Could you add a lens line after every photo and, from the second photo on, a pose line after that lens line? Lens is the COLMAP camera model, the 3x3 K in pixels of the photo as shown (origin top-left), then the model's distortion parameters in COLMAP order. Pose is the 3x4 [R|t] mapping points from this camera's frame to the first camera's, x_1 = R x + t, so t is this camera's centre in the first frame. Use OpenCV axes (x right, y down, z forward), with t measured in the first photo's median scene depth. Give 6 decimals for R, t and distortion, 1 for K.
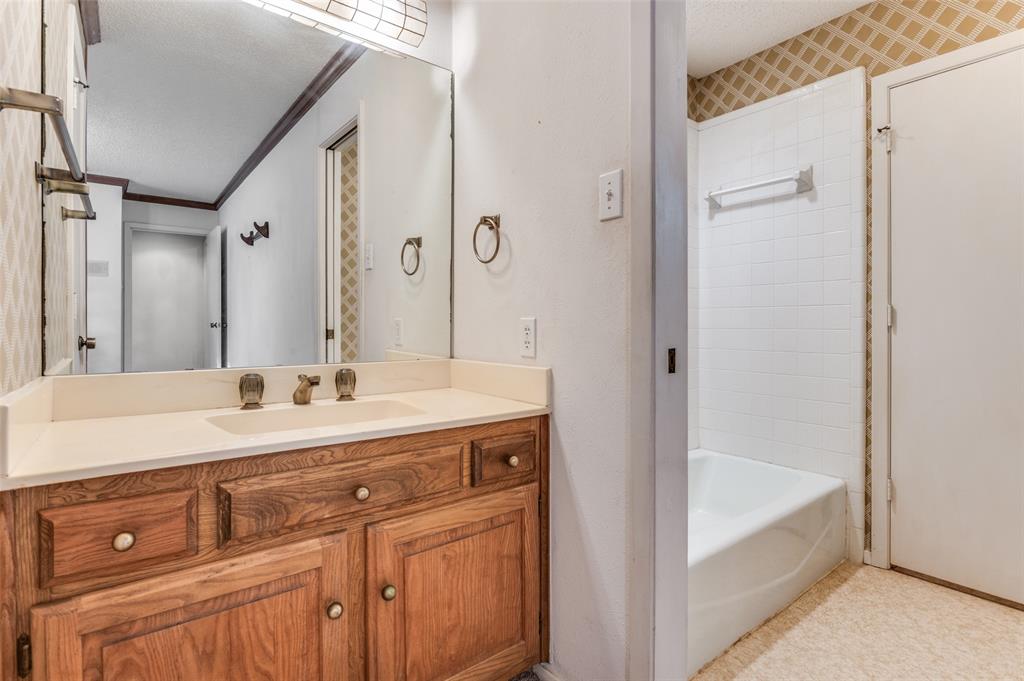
lens RADIAL K [[491.6, 0, 511.2], [0, 491.6, 328.7], [0, 0, 1]] dist [-0.012500, 0.000186]
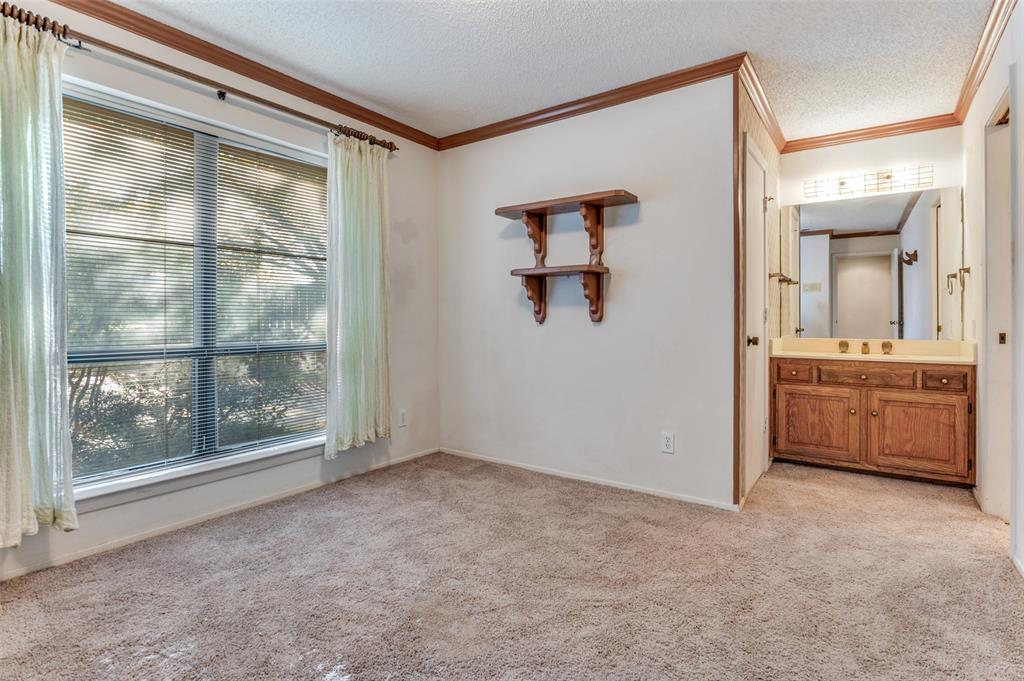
lens RADIAL K [[491.6, 0, 511.2], [0, 491.6, 328.7], [0, 0, 1]] dist [-0.012500, 0.000186]
pose [[0.281004, 0.010828, -0.959646, 1.820939], [-0.005833, 0.999937, 0.009575, 0.011922], [0.959689, 0.002907, 0.281049, -1.798935]]
